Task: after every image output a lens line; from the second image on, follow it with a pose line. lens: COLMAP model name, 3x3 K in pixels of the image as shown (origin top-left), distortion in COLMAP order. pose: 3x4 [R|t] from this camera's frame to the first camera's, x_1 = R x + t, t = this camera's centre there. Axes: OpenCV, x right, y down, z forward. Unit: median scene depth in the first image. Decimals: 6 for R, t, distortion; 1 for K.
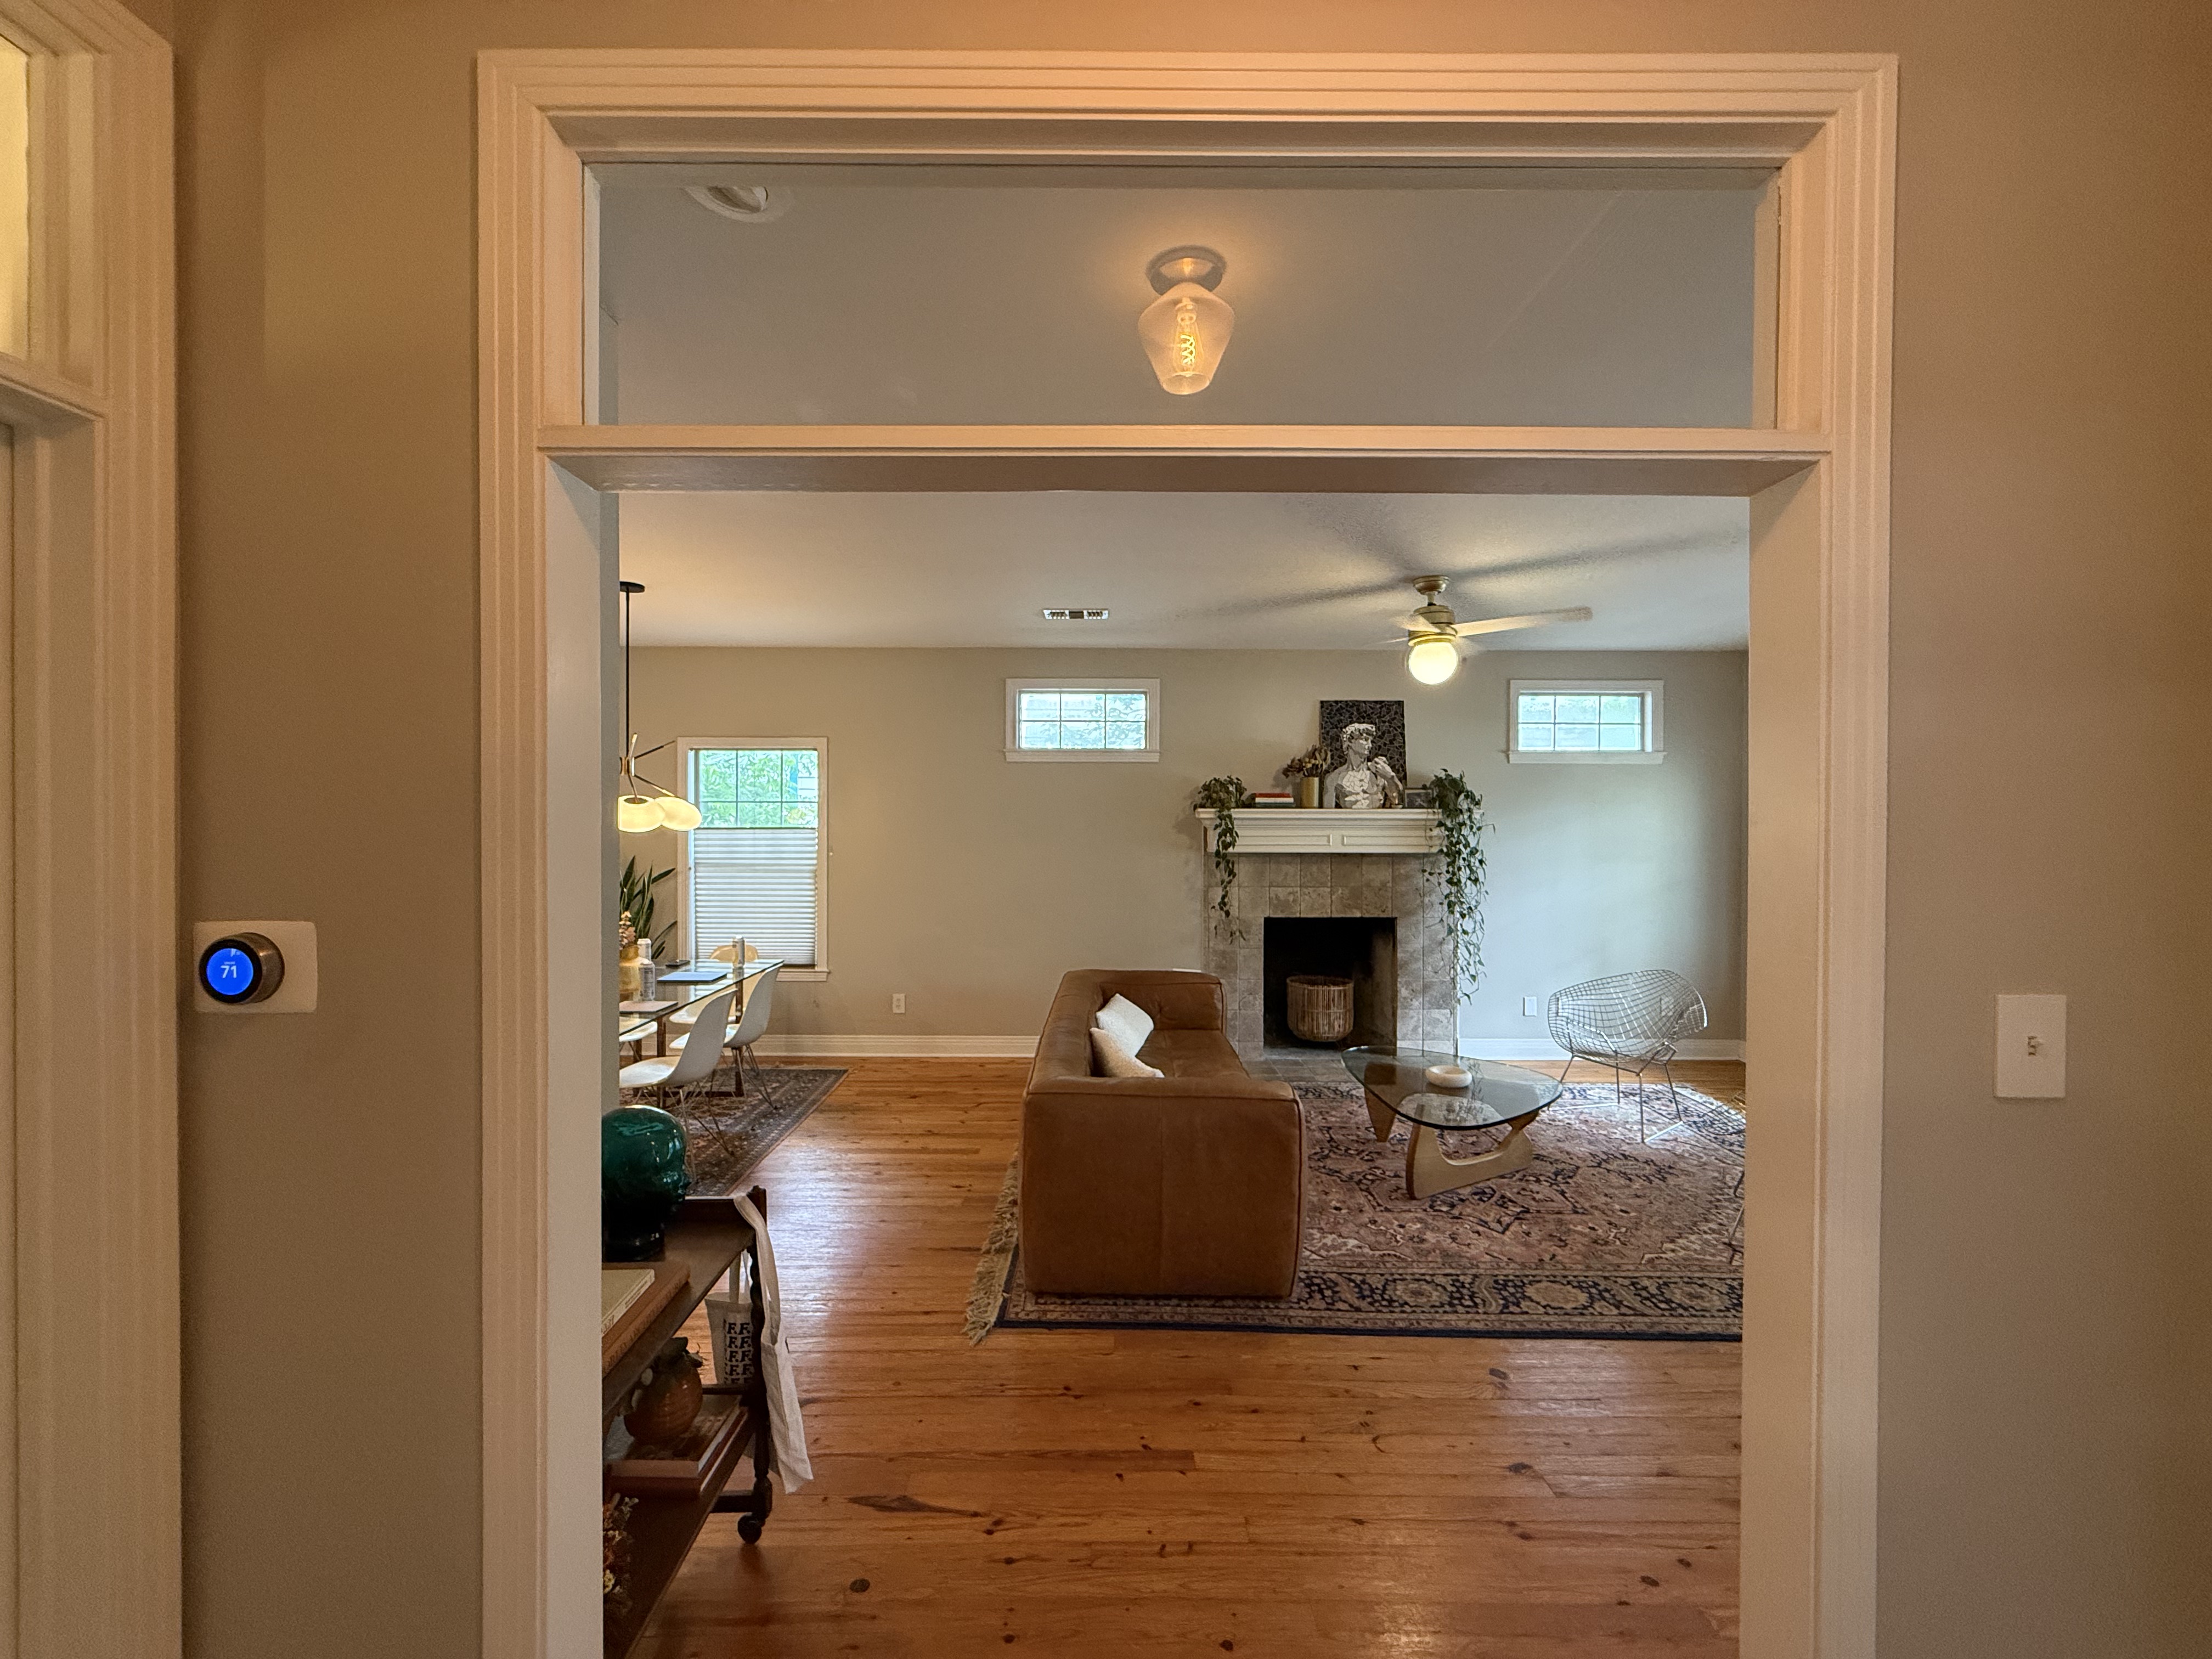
lens RADIAL K [[882.0, 0, 1102.4], [0, 882.0, 825.1], [0, 0, 1]] dist [-0.002469, 0.000116]
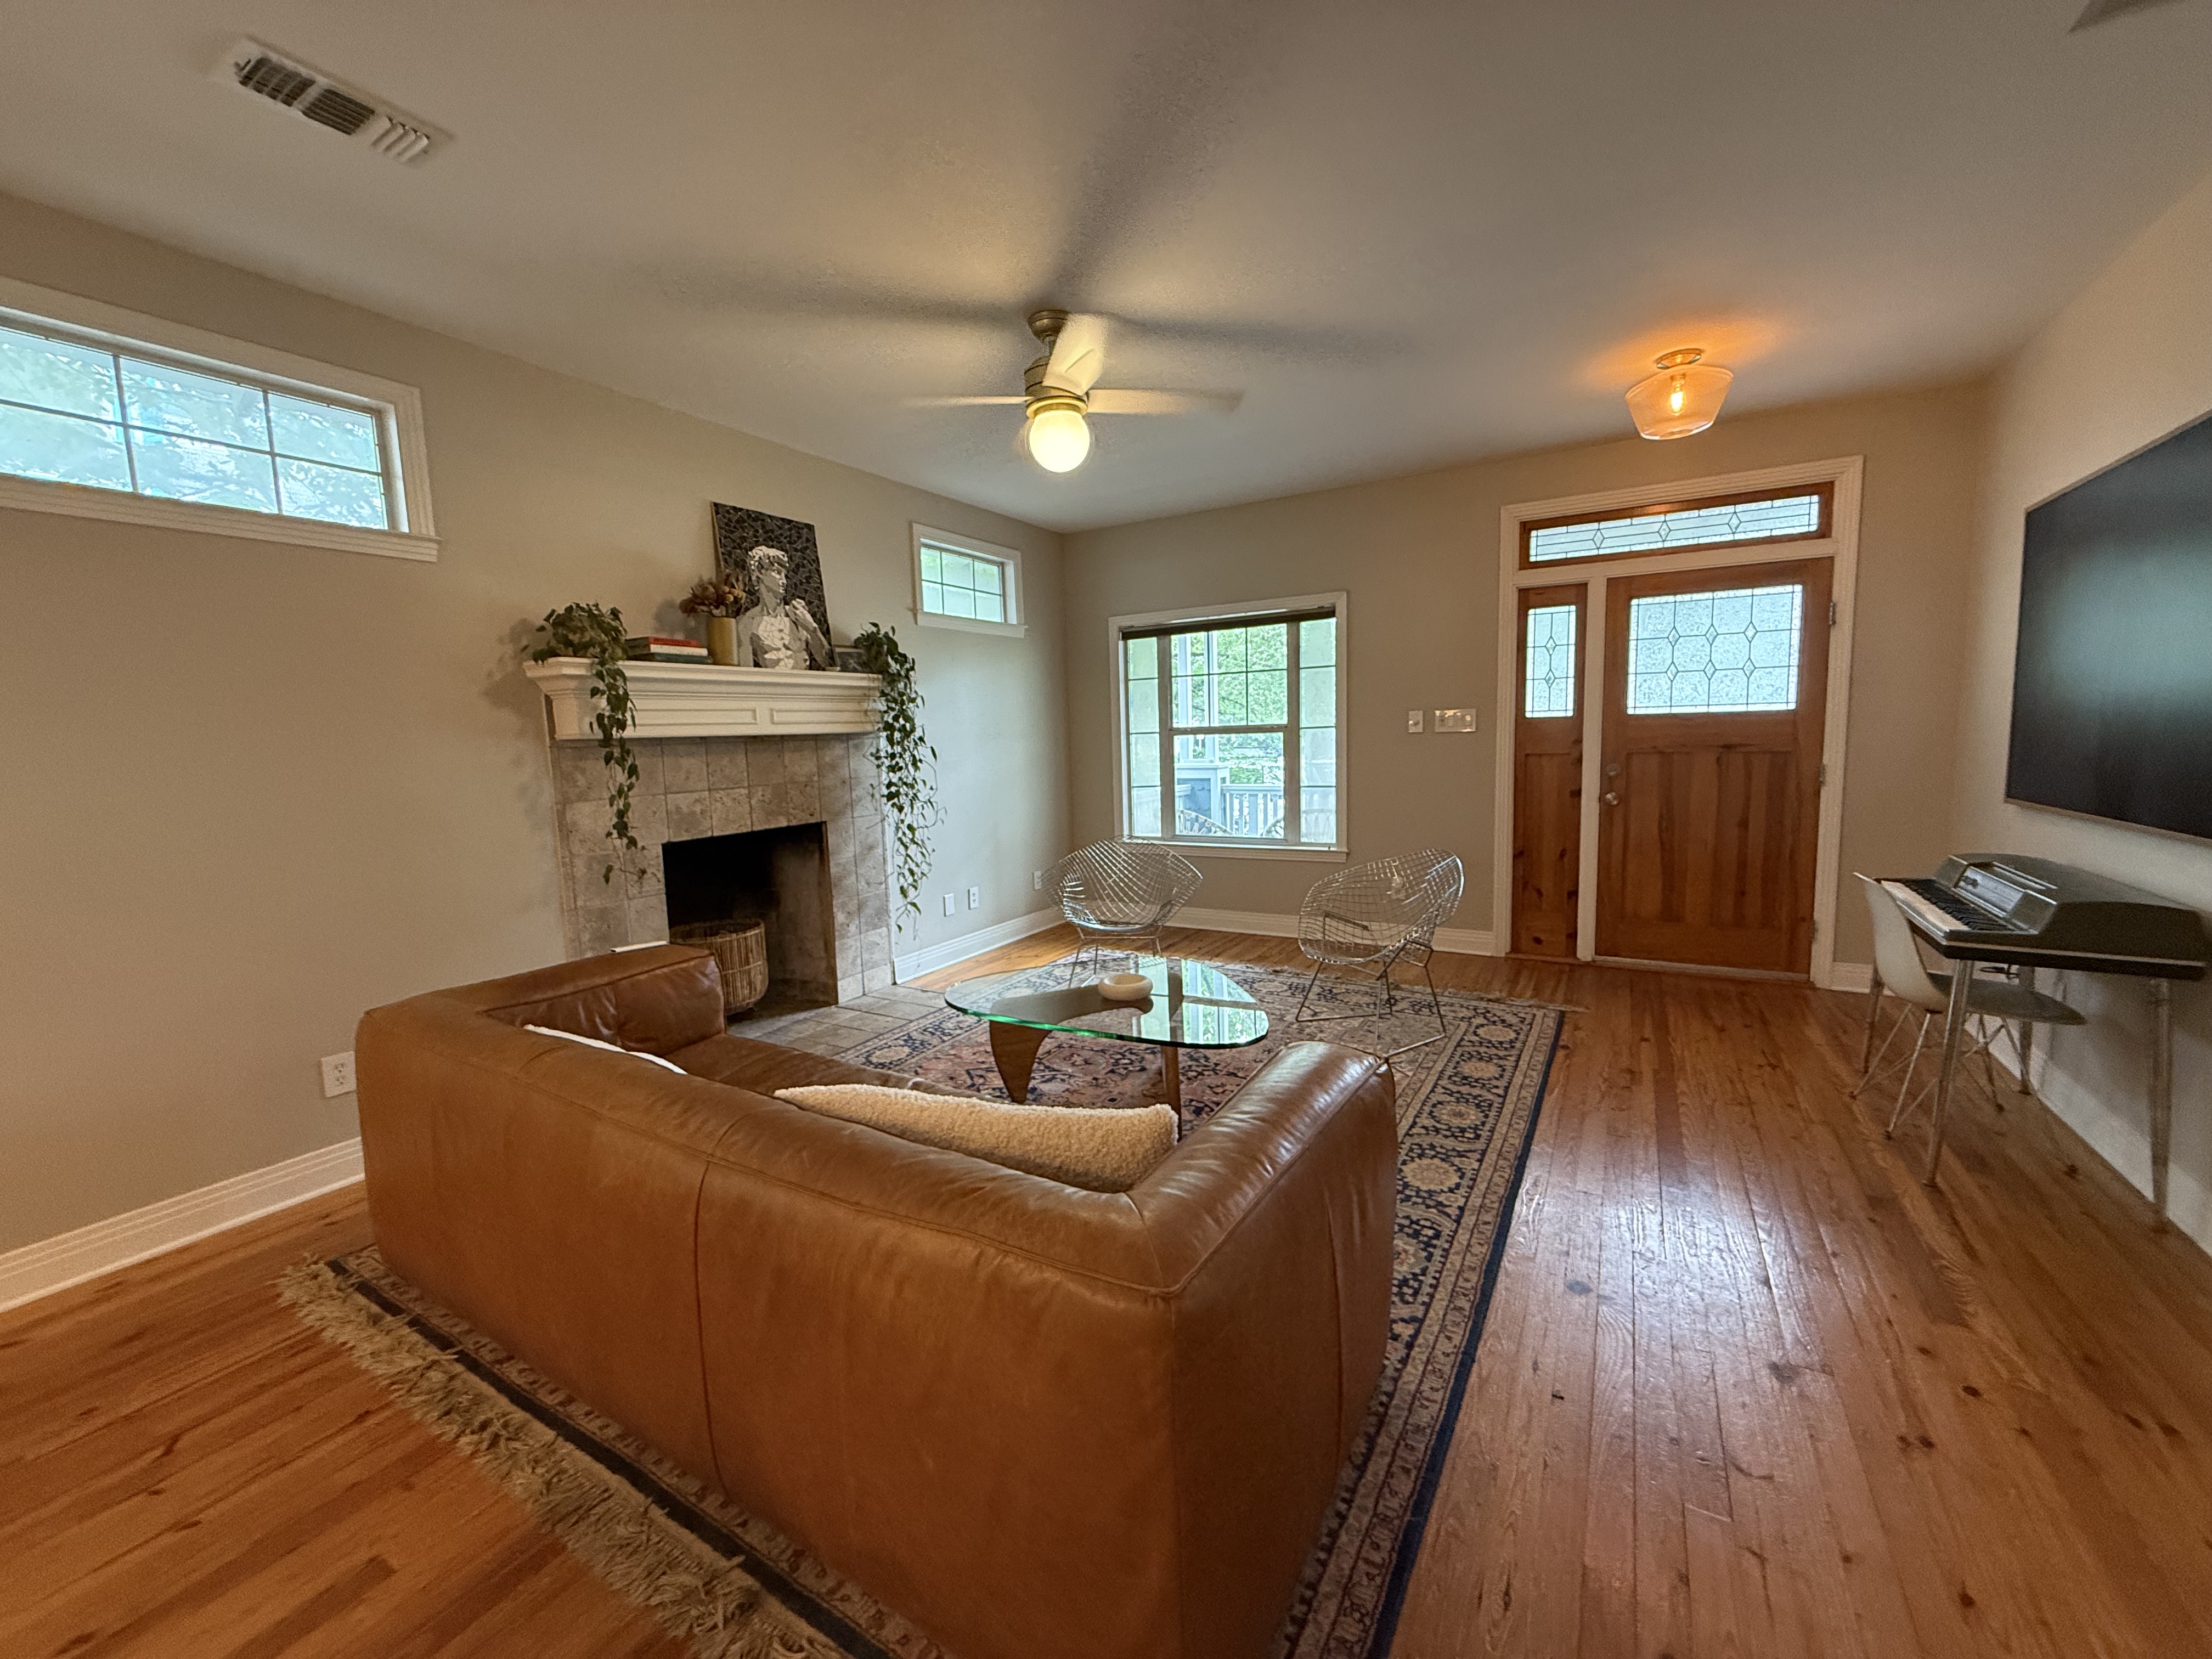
lens RADIAL K [[882.0, 0, 1106.6], [0, 882.0, 823.5], [0, 0, 1]] dist [-0.002469, 0.000116]
pose [[0.511512, -0.109816, 0.852230, -0.184561], [0.039723, 0.993762, 0.104211, 0.038474], [-0.858357, -0.019452, 0.512684, 0.415633]]
